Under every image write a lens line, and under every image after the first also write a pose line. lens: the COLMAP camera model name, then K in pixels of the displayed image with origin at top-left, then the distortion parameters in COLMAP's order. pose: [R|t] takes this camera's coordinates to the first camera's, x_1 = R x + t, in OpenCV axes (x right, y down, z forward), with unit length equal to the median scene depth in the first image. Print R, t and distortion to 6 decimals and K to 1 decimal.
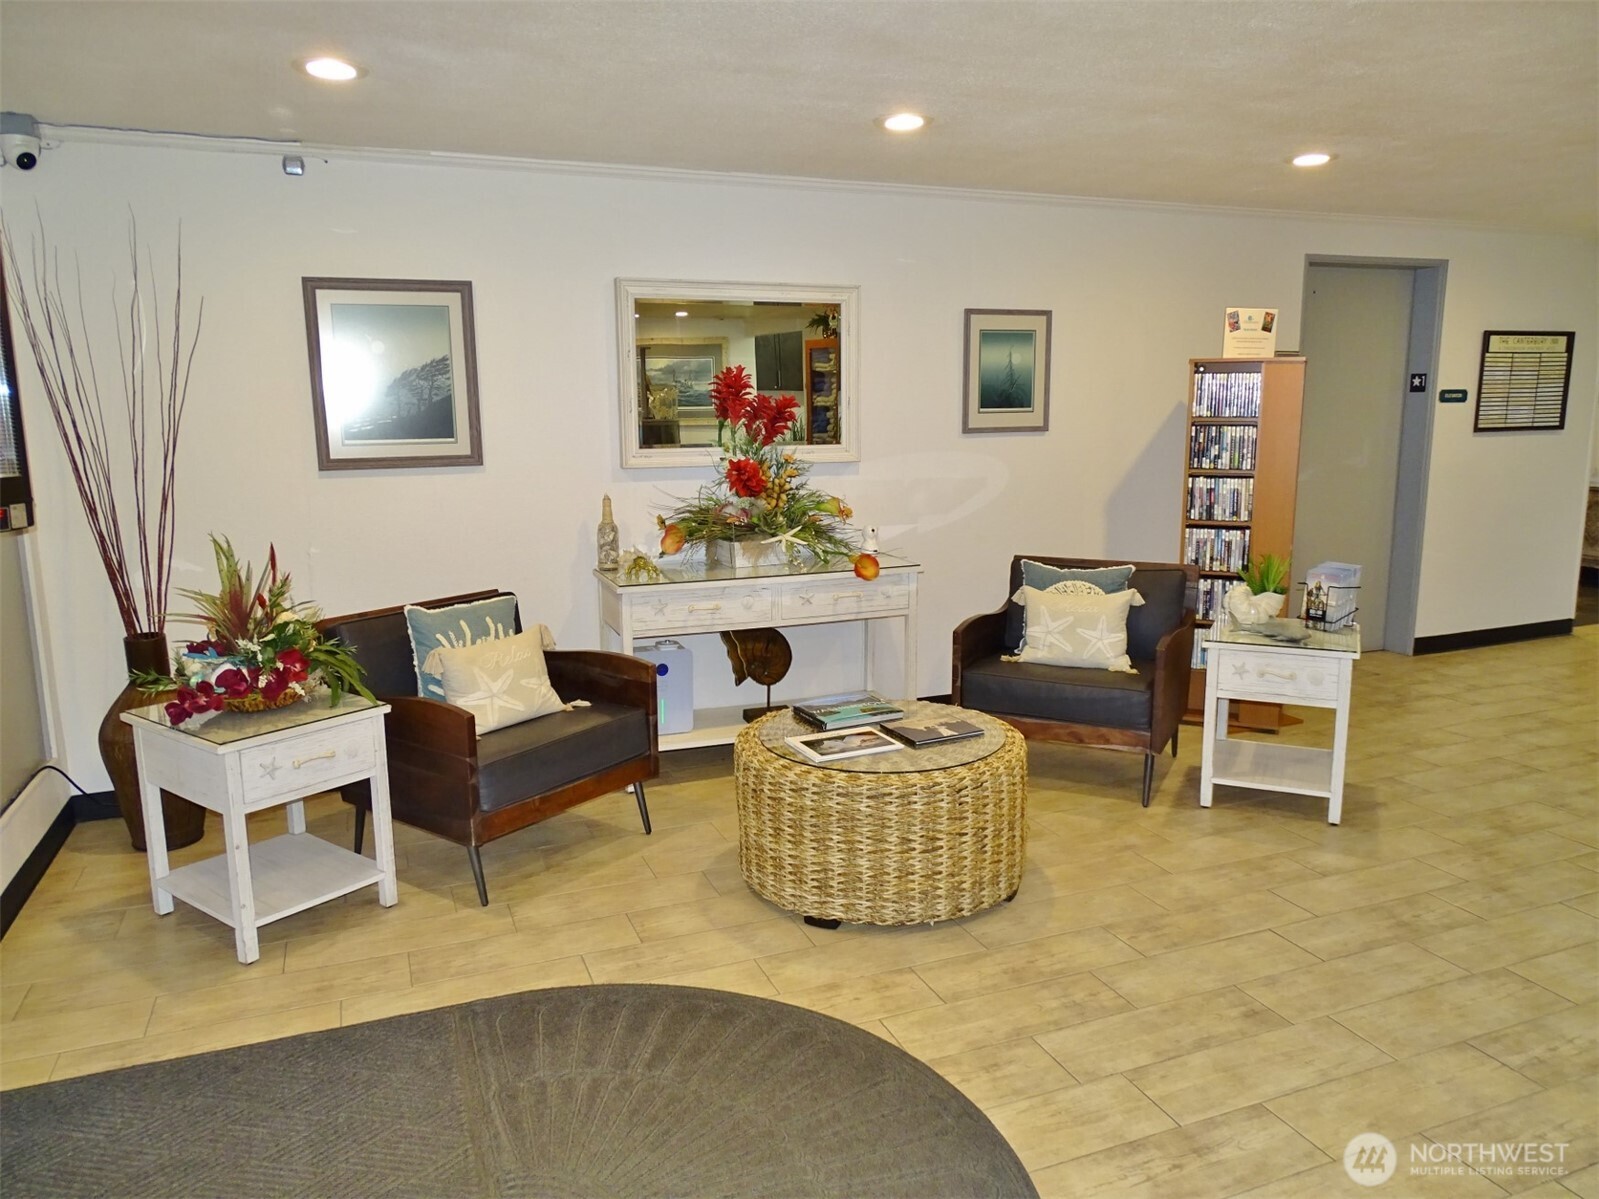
lens RADIAL K [[1130.9, 0, 799.5], [0, 1130.9, 599.5], [0, 0, 1]] dist [0.004114, 0.001182]
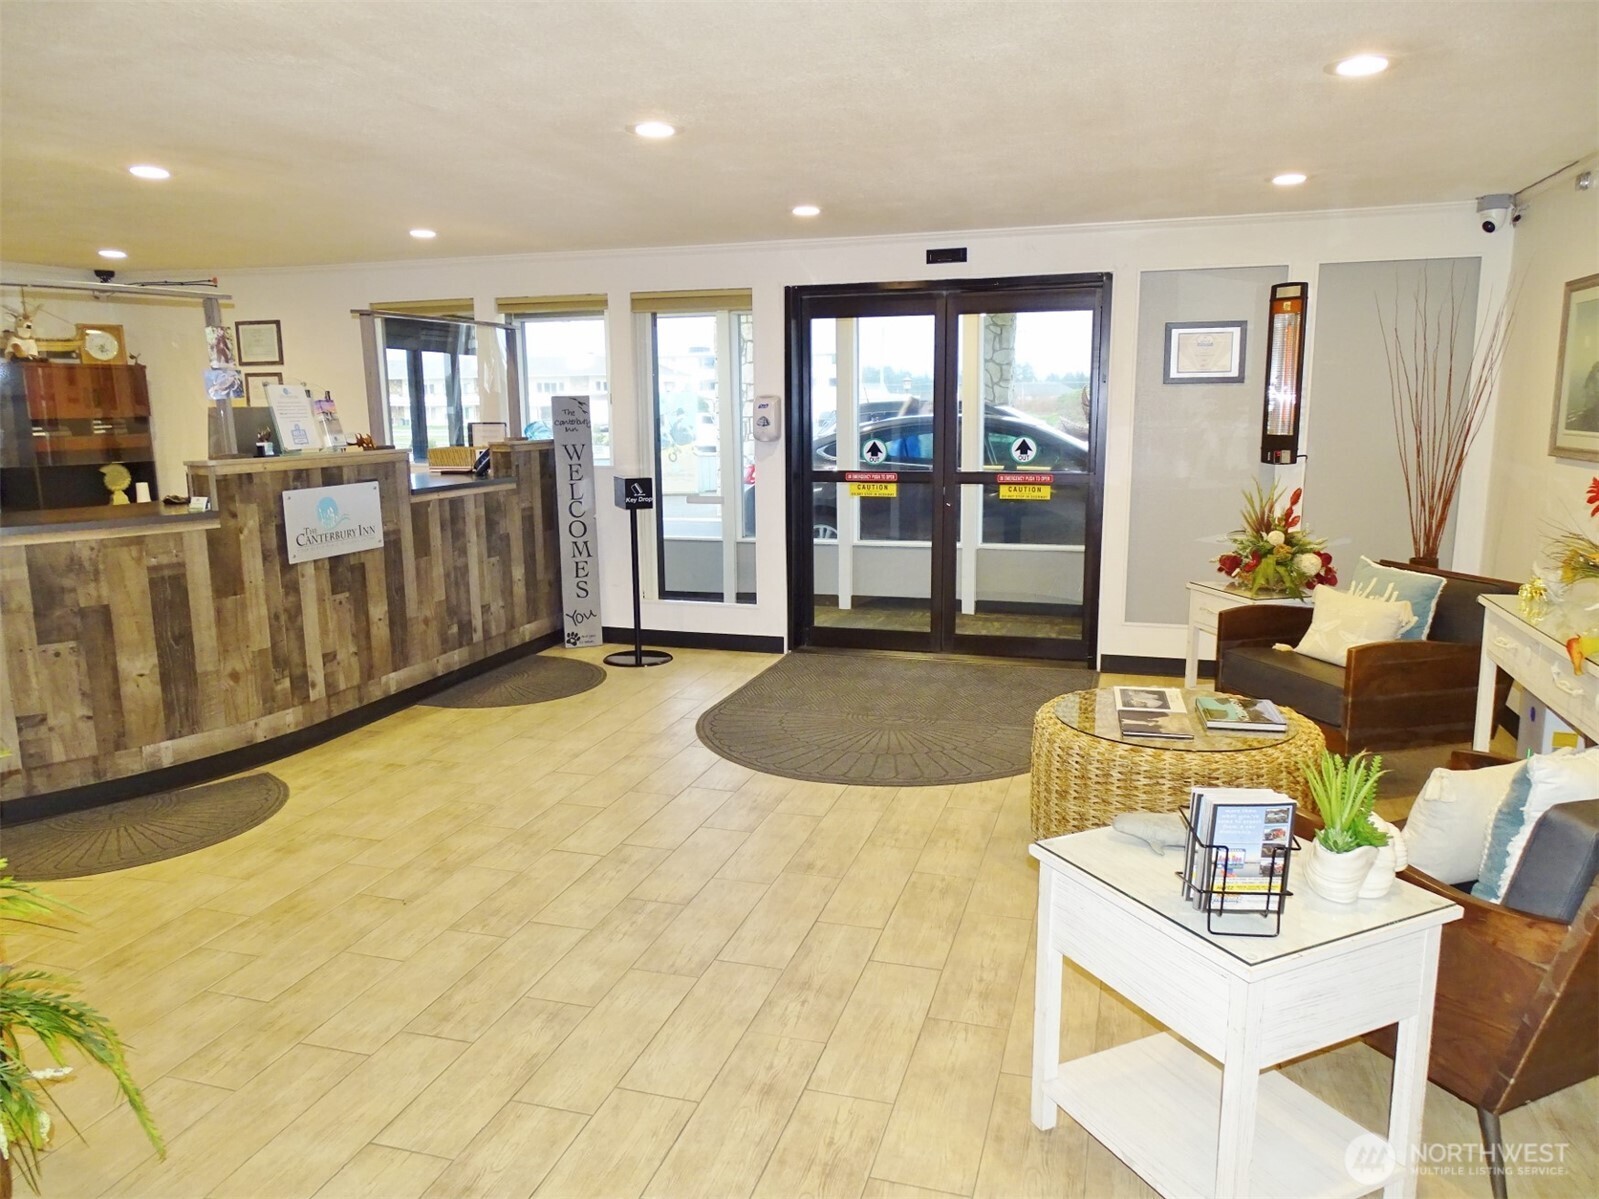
lens RADIAL K [[1130.9, 0, 799.5], [0, 1130.9, 599.5], [0, 0, 1]] dist [0.004114, 0.001182]
pose [[-0.625210, 0.149441, -0.766015, 1.207995], [-0.121804, 0.950786, 0.284902, -0.272071], [0.770893, 0.271428, -0.576239, 1.463982]]
